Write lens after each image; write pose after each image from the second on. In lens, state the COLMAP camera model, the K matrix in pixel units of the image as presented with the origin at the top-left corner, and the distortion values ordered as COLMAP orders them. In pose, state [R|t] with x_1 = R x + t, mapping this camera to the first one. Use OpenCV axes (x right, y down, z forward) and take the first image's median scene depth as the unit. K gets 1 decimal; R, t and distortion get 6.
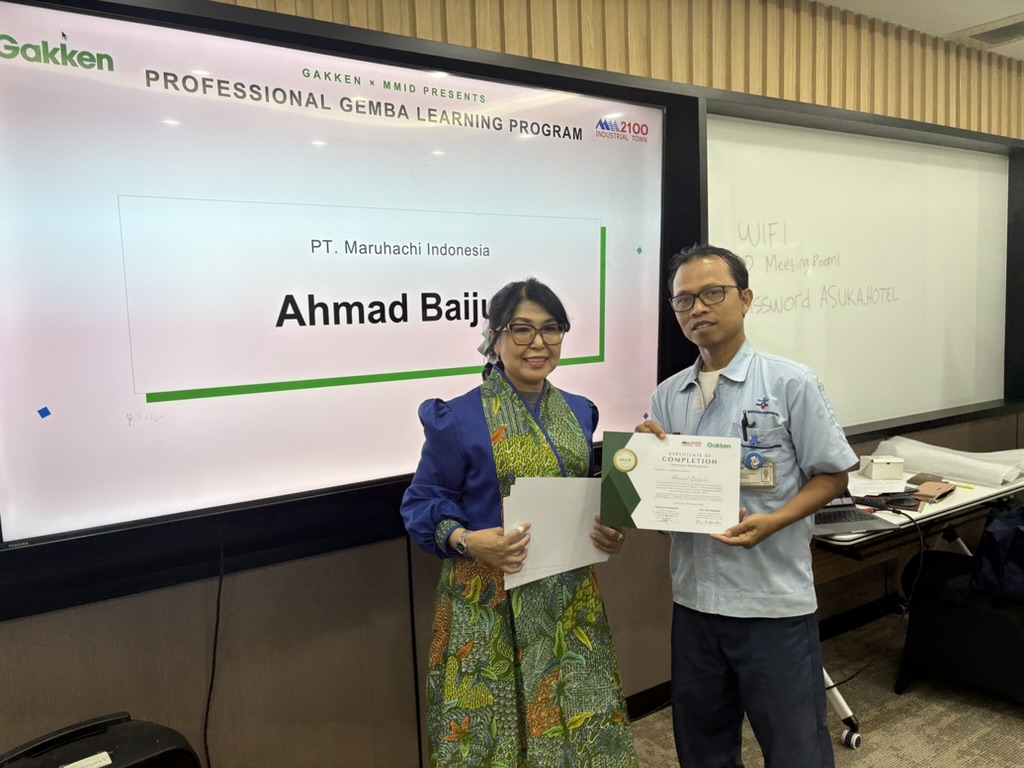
lens RADIAL K [[784.7, 0, 510.8], [0, 784.7, 388.2], [0, 0, 1]] dist [0.032648, -0.022266]
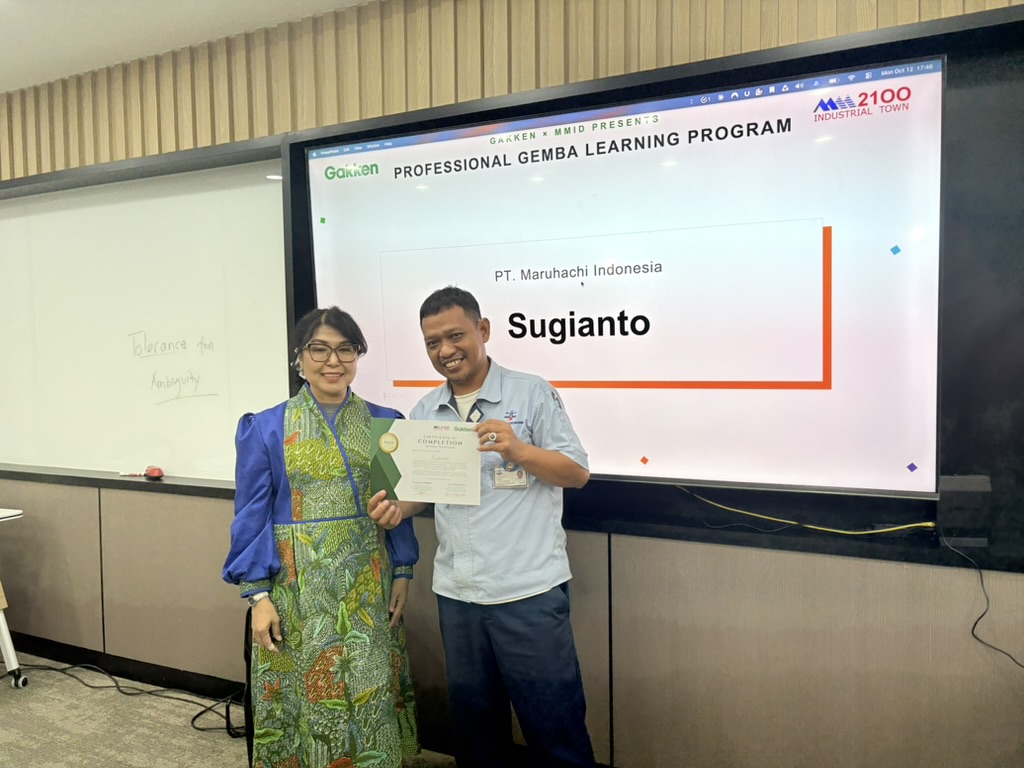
lens RADIAL K [[784.7, 0, 514.3], [0, 784.7, 381.4], [0, 0, 1]] dist [0.032648, -0.022266]
pose [[0.529831, 0.059393, -0.846021, 0.811317], [-0.085564, 0.996199, 0.016351, -0.034375], [0.843776, 0.063726, 0.532899, 0.356017]]
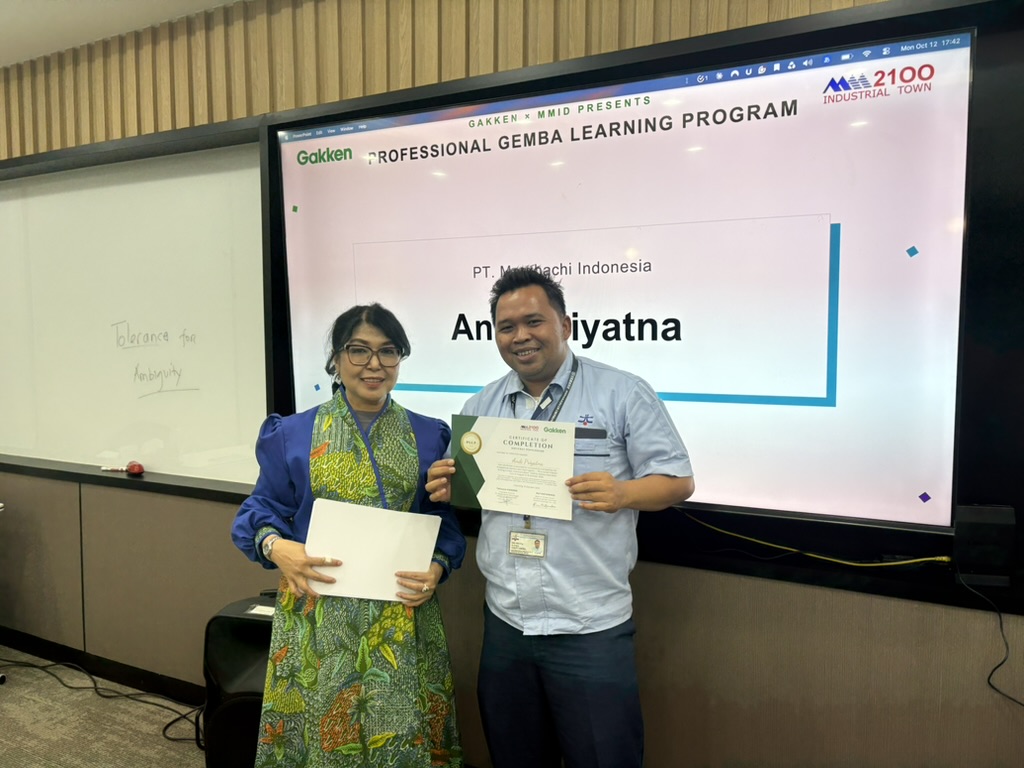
lens RADIAL K [[784.7, 0, 517.8], [0, 784.7, 384.0], [0, 0, 1]] dist [0.032648, -0.022266]
pose [[0.495718, 0.088029, -0.864011, 0.767218], [-0.101679, 0.993891, 0.042924, -0.071104], [0.862511, 0.066574, 0.501640, 0.474301]]
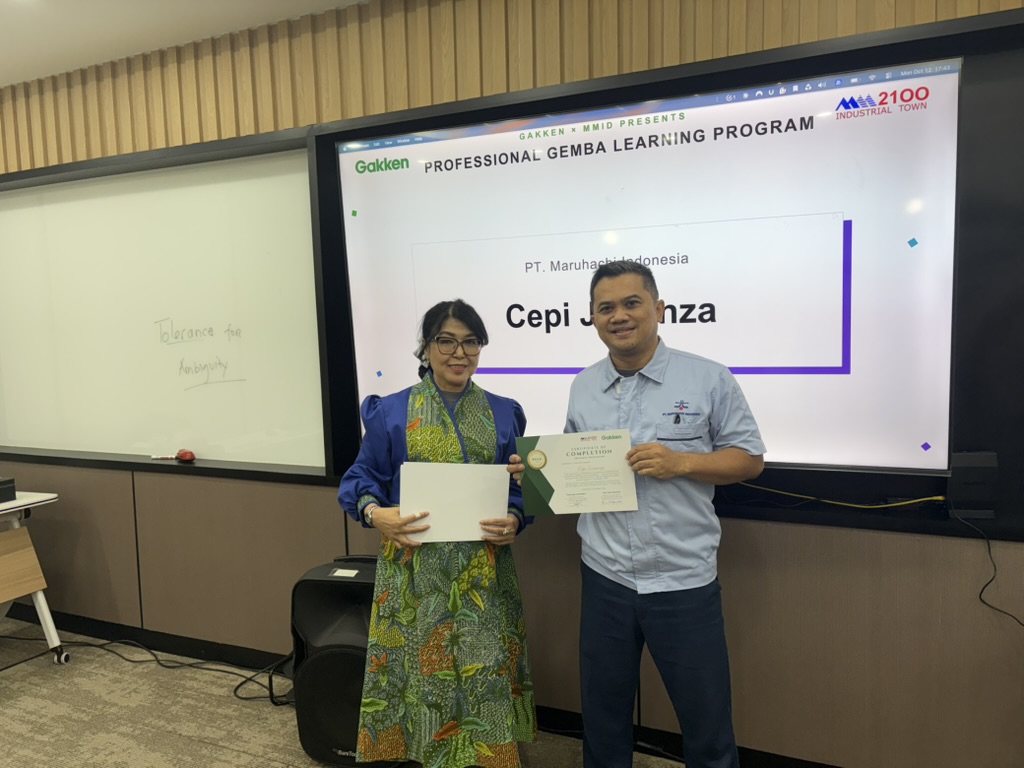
lens RADIAL K [[784.7, 0, 512.2], [0, 784.7, 384.0], [0, 0, 1]] dist [0.032648, -0.022266]
pose [[0.542042, 0.087716, -0.835761, 0.822230], [-0.072232, 0.995720, 0.057658, -0.058504], [0.837241, 0.029116, 0.546058, 0.263207]]
